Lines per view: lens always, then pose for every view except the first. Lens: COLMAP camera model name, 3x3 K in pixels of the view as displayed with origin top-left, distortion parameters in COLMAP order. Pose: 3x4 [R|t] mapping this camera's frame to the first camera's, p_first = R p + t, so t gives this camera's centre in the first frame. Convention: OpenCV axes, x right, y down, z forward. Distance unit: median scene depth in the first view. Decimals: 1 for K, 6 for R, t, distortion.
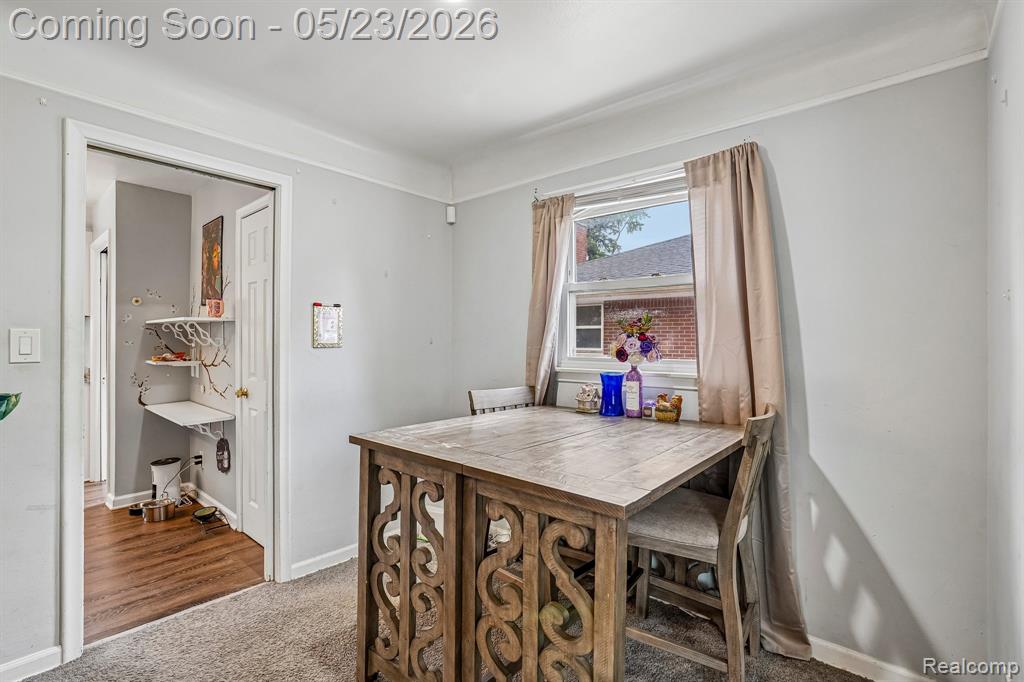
lens RADIAL K [[478.2, 0, 514.9], [0, 478.2, 337.7], [0, 0, 1]] dist [-0.064983, 0.023463]
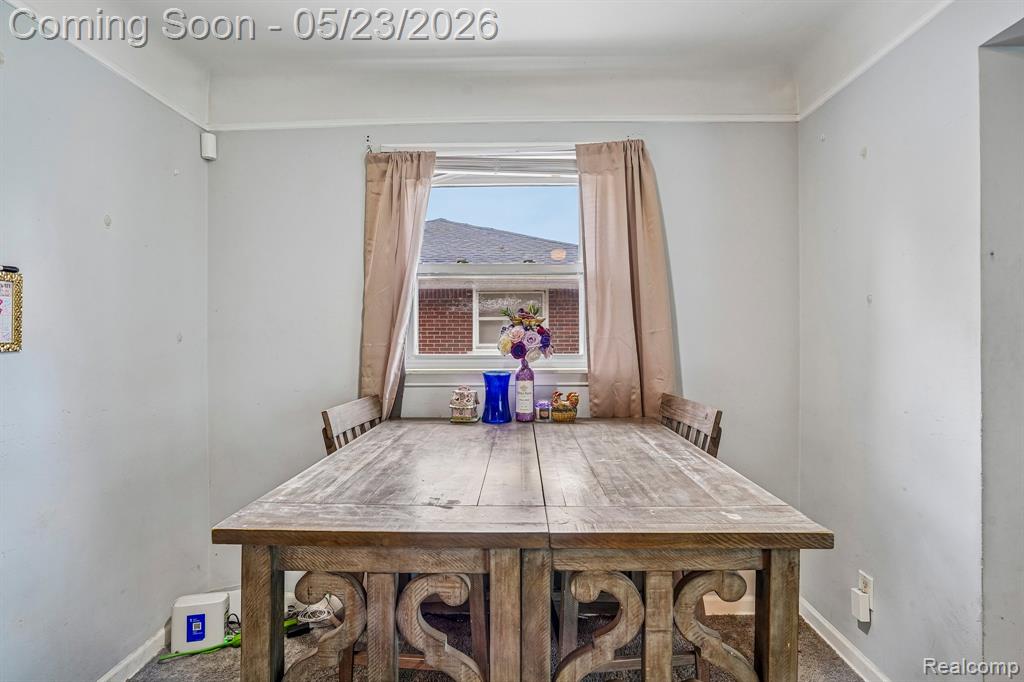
lens RADIAL K [[478.2, 0, 514.9], [0, 478.2, 337.7], [0, 0, 1]] dist [-0.064983, 0.023463]
pose [[0.767592, -0.010664, 0.640851, -0.329390], [0.001771, 0.999893, 0.014518, -0.000226], [-0.640937, -0.010009, 0.767528, 0.335188]]
